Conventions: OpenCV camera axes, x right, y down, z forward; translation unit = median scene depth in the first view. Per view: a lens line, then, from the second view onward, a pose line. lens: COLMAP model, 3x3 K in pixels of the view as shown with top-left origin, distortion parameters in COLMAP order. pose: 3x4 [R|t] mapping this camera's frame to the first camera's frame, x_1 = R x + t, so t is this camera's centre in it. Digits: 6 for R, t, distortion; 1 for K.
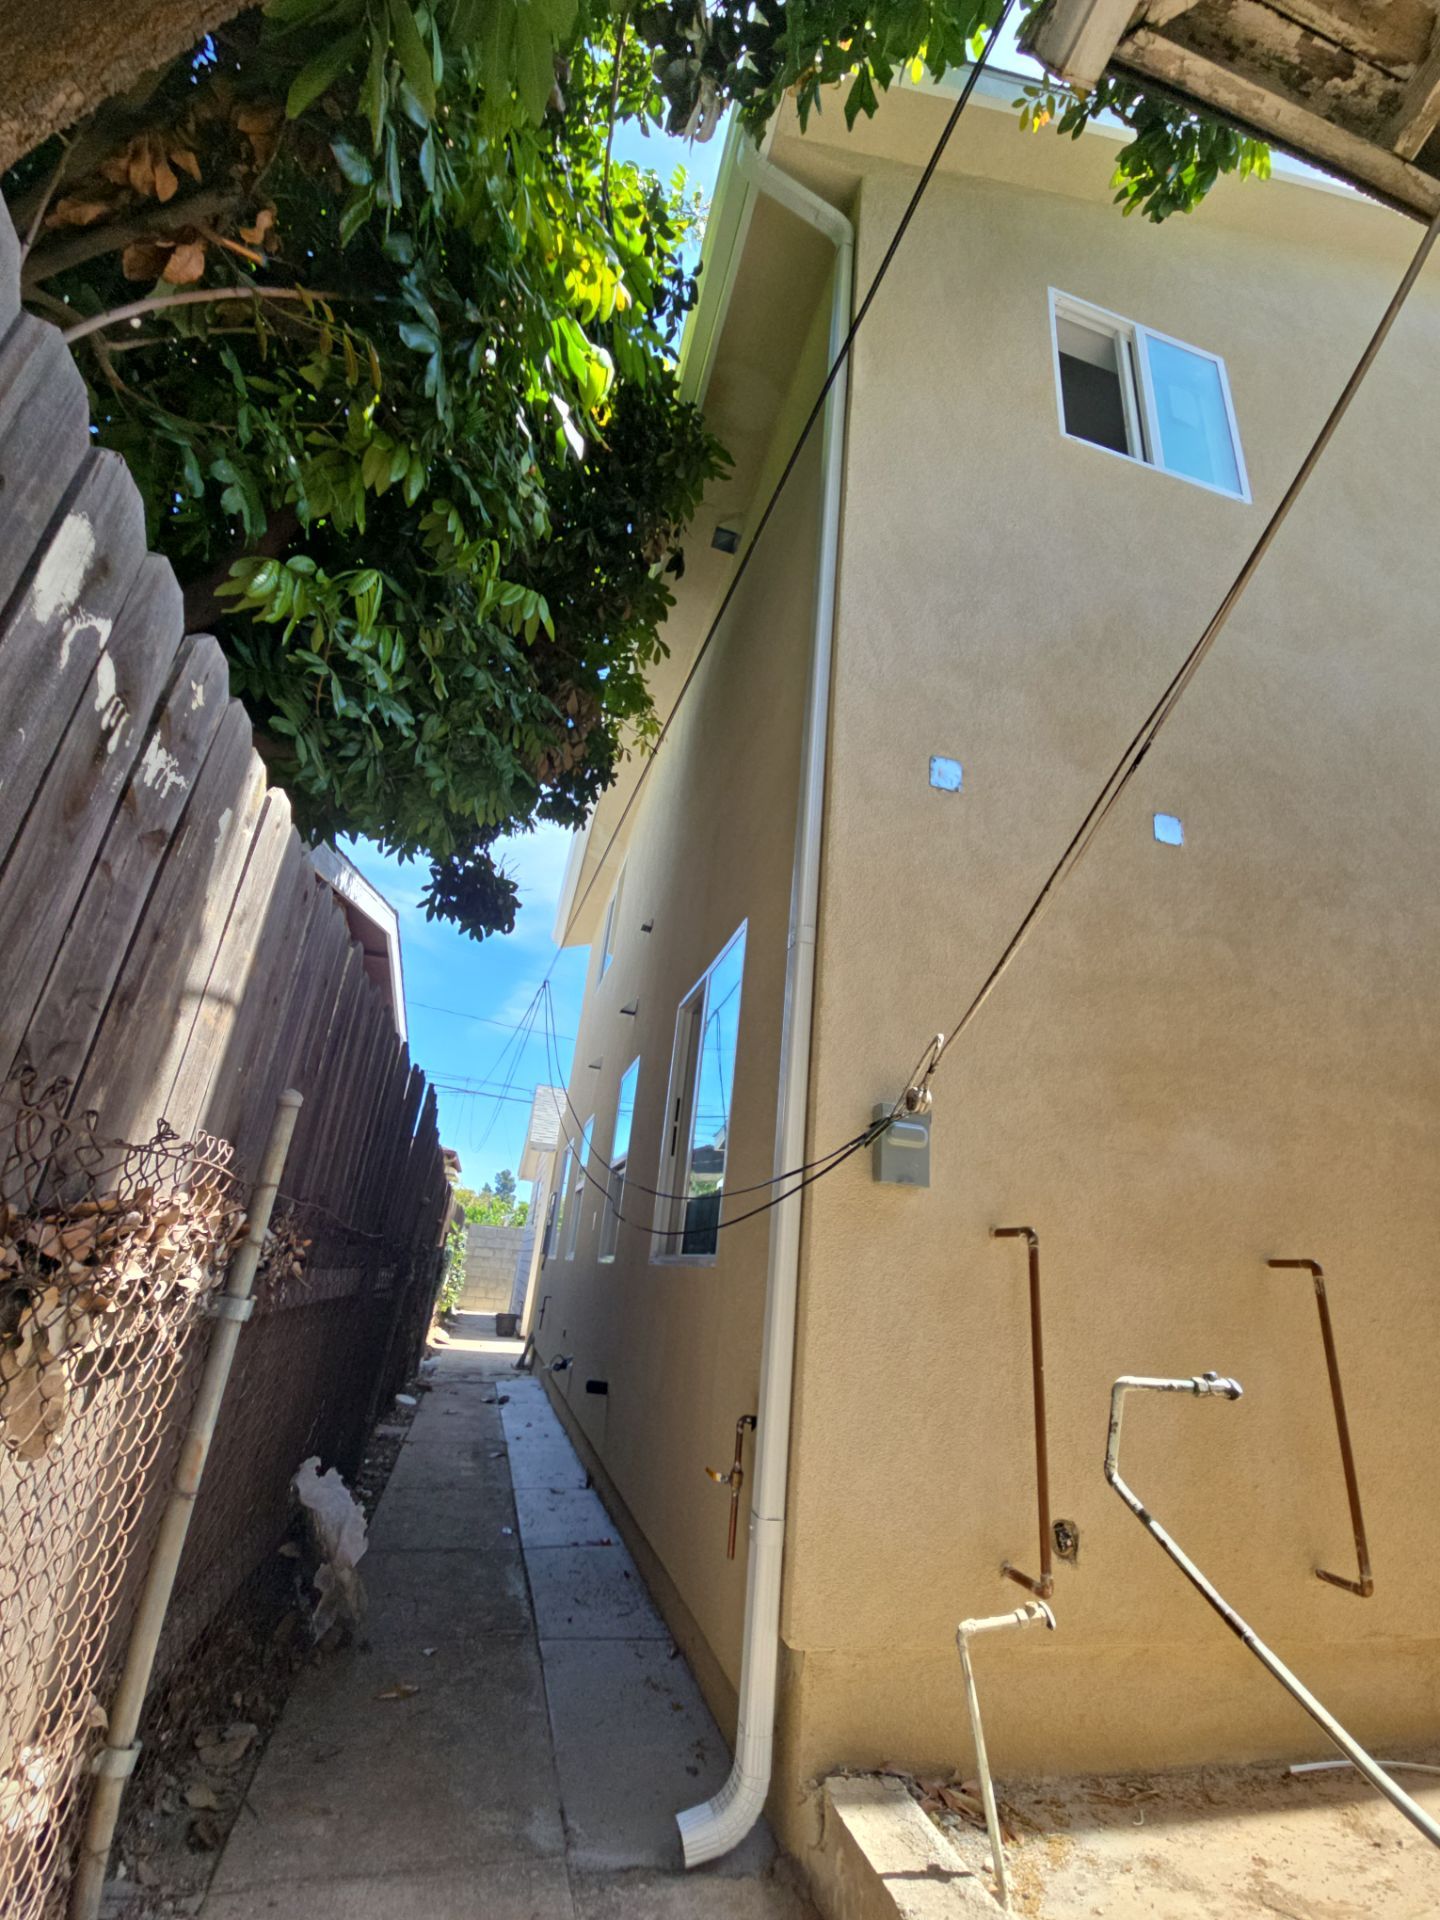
lens RADIAL K [[876.5, 0, 714.2], [0, 876.5, 947.1], [0, 0, 1]] dist [0.003956, 0.000028]
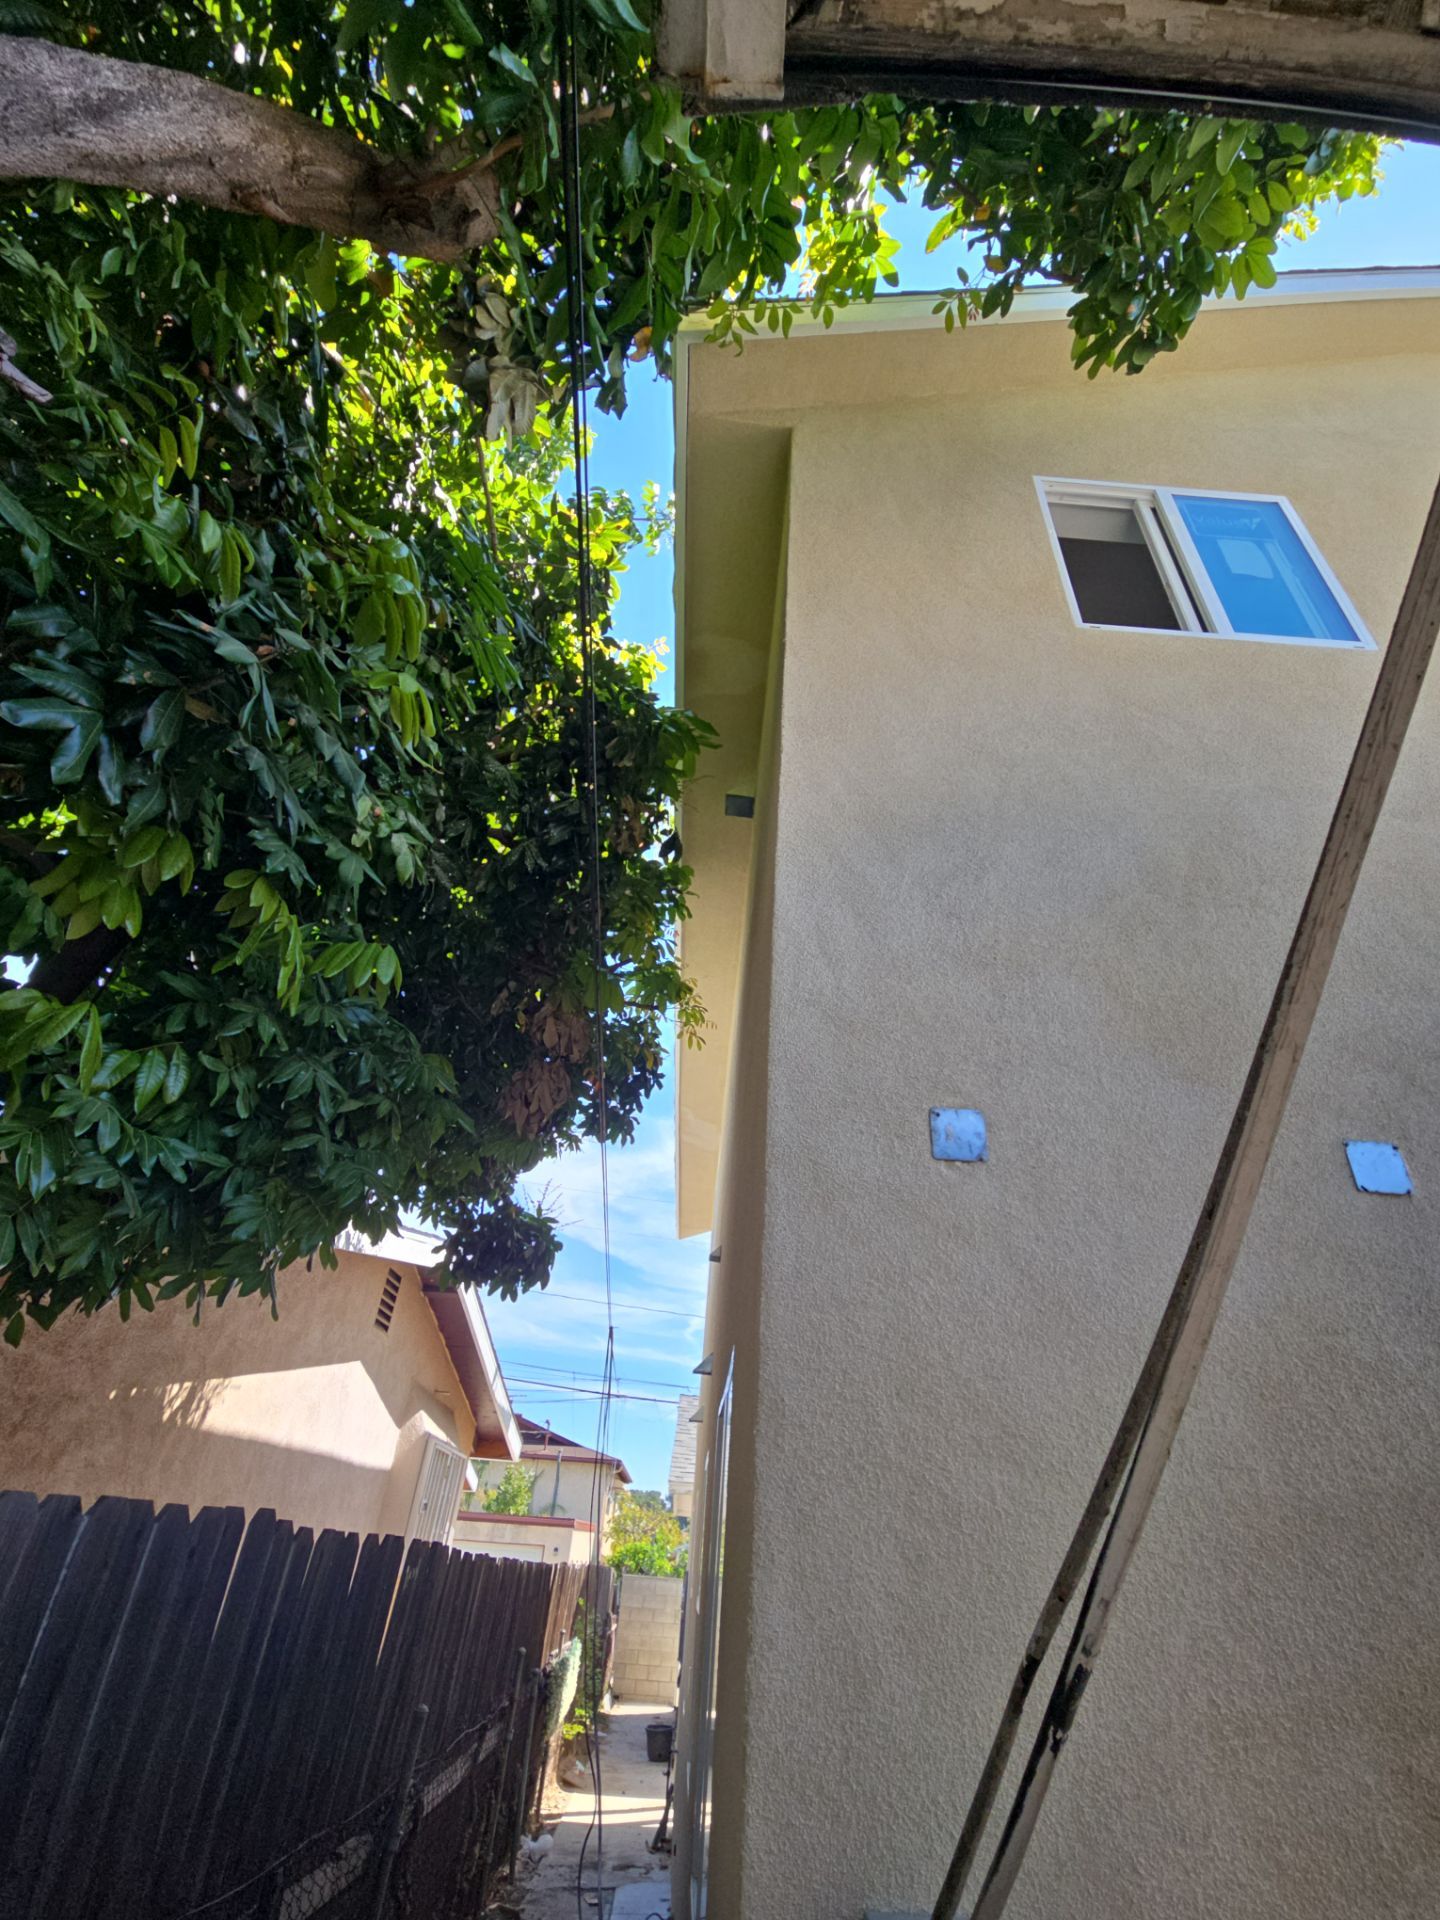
lens RADIAL K [[876.5, 0, 714.2], [0, 876.5, 947.1], [0, 0, 1]] dist [0.003956, 0.000028]
pose [[0.972094, -0.152715, -0.178079, 0.167274], [0.103957, 0.960918, -0.256572, -0.136033], [0.210301, 0.230900, 0.949978, 0.244502]]
